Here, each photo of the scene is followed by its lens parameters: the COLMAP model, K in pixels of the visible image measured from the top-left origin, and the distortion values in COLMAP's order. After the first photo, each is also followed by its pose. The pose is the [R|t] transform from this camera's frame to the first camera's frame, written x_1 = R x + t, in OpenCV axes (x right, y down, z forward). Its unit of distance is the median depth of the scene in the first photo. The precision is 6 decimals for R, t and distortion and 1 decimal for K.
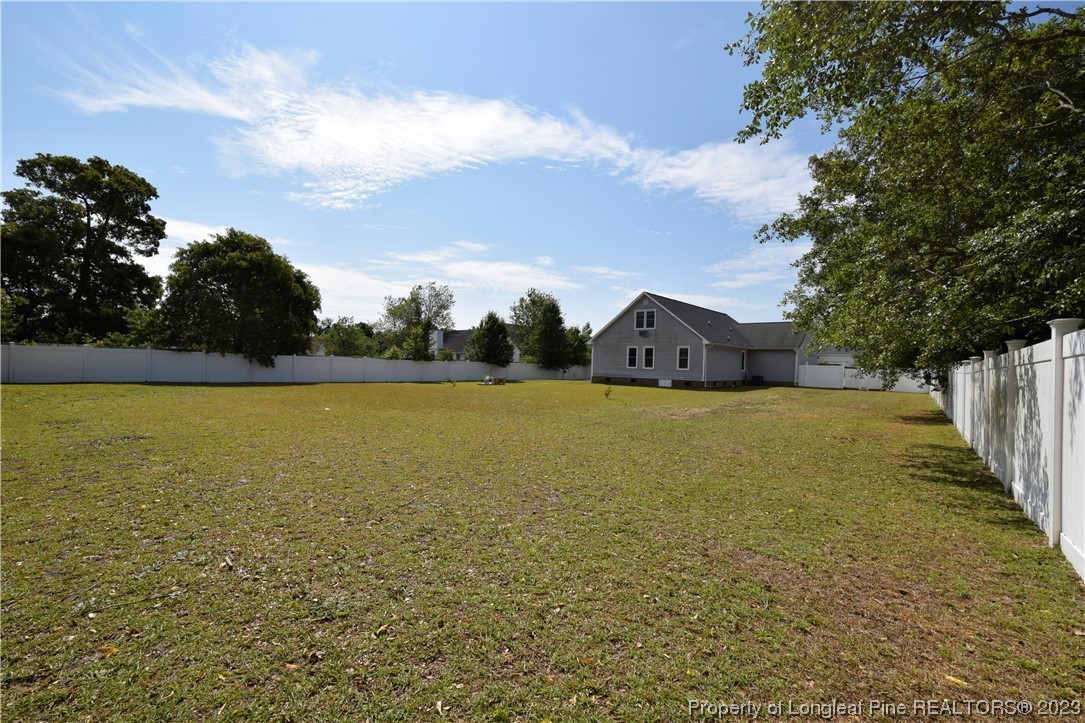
lens RADIAL K [[472.7, 0, 537.6], [0, 472.7, 369.8], [0, 0, 1]] dist [0.005309, -0.005568]
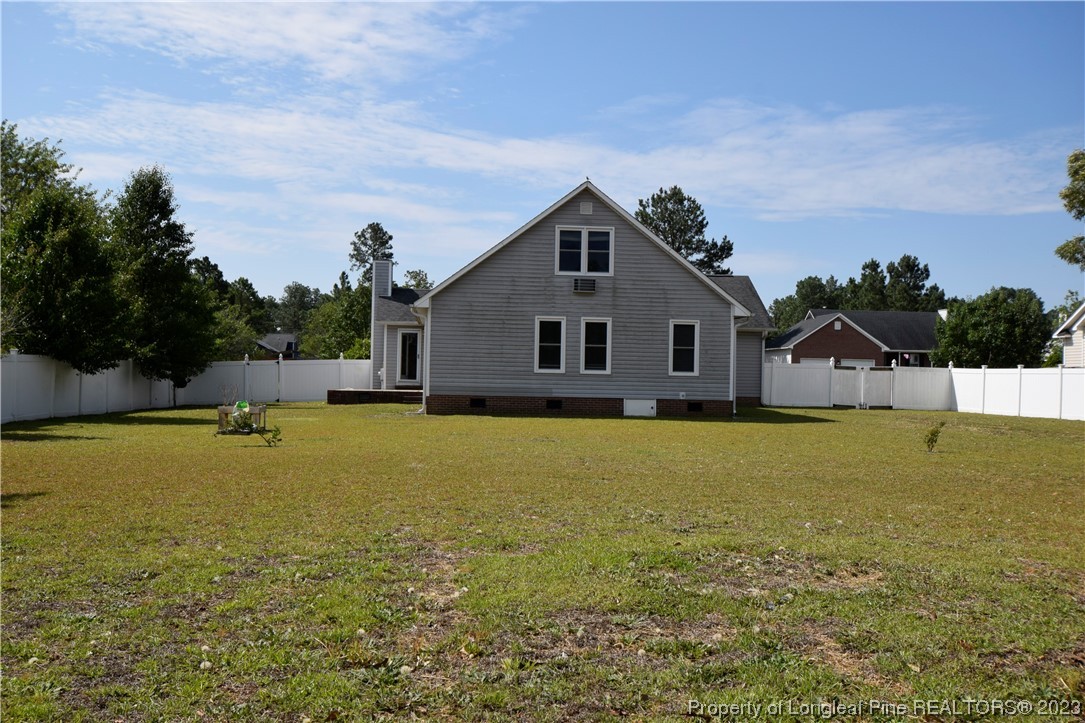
lens RADIAL K [[1100.6, 0, 542.9], [0, 1100.6, 354.6], [0, 0, 1]] dist [0.032168, -0.104780]
pose [[0.701418, 0.002489, 0.712746, -0.462737], [0.009340, 0.999876, -0.012683, -0.006742], [-0.712689, 0.015553, 0.701308, 0.371114]]
